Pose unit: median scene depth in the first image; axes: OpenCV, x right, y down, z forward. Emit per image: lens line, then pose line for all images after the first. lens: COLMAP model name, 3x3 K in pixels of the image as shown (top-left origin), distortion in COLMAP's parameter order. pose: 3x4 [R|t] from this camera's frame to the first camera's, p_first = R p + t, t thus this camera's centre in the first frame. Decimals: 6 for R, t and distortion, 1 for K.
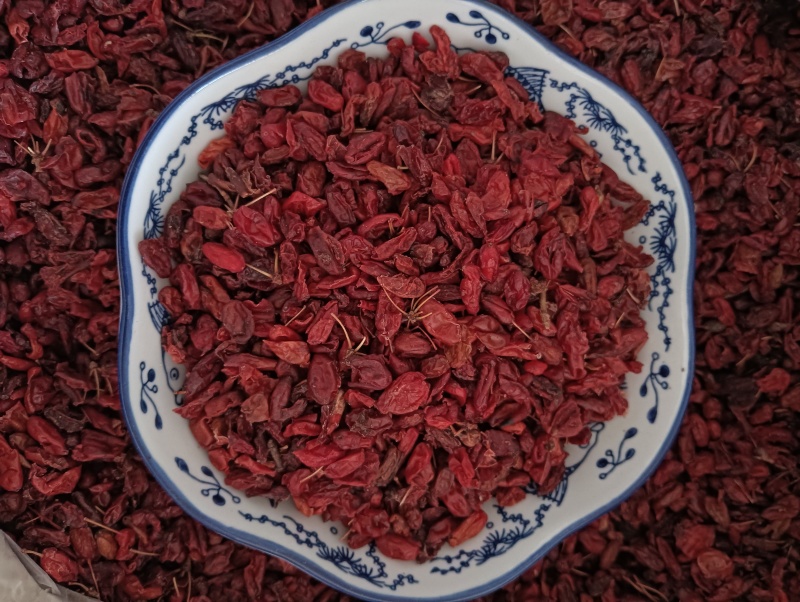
lens RADIAL K [[640.7, 0, 401.9], [0, 640.7, 291.6], [0, 0, 1]] dist [0.069677, -0.179025]
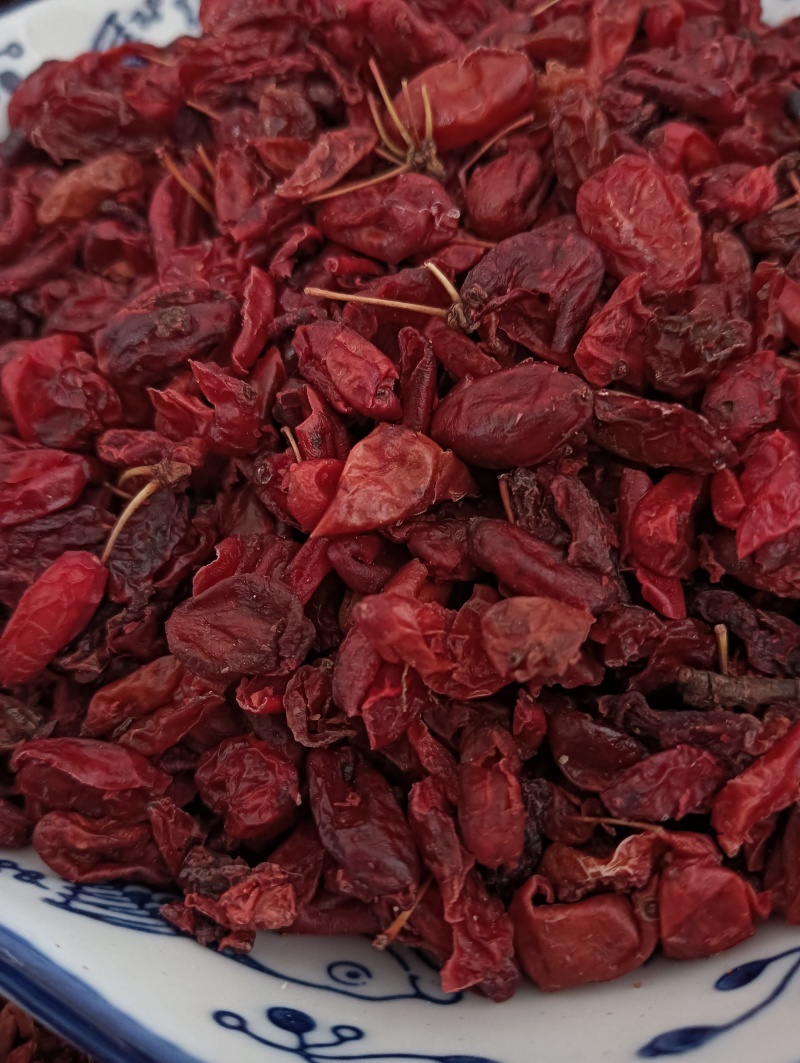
lens RADIAL K [[883.2, 0, 396.1], [0, 883.2, 550.1], [0, 0, 1]] dist [0.073611, -0.305816]
pose [[0.358870, -0.883410, 0.301329, -0.305660], [0.909925, 0.259187, -0.323820, 0.224651], [0.207965, 0.390396, 0.896851, 0.609720]]
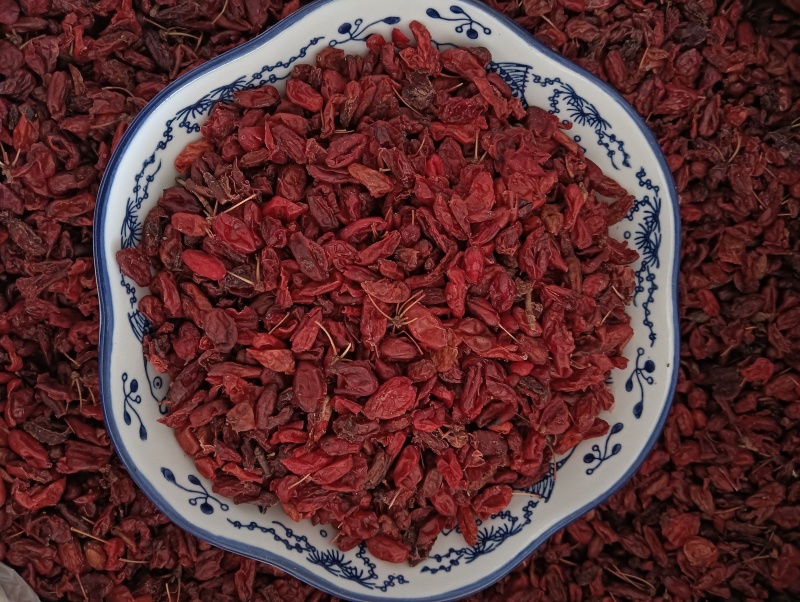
lens RADIAL K [[640.7, 0, 401.9], [0, 640.7, 291.6], [0, 0, 1]] dist [0.069677, -0.179025]
pose [[0.999558, -0.020384, 0.021636, 0.002314], [0.019569, 0.999114, 0.037253, -0.041639], [-0.022377, -0.036813, 0.999072, 0.010659]]
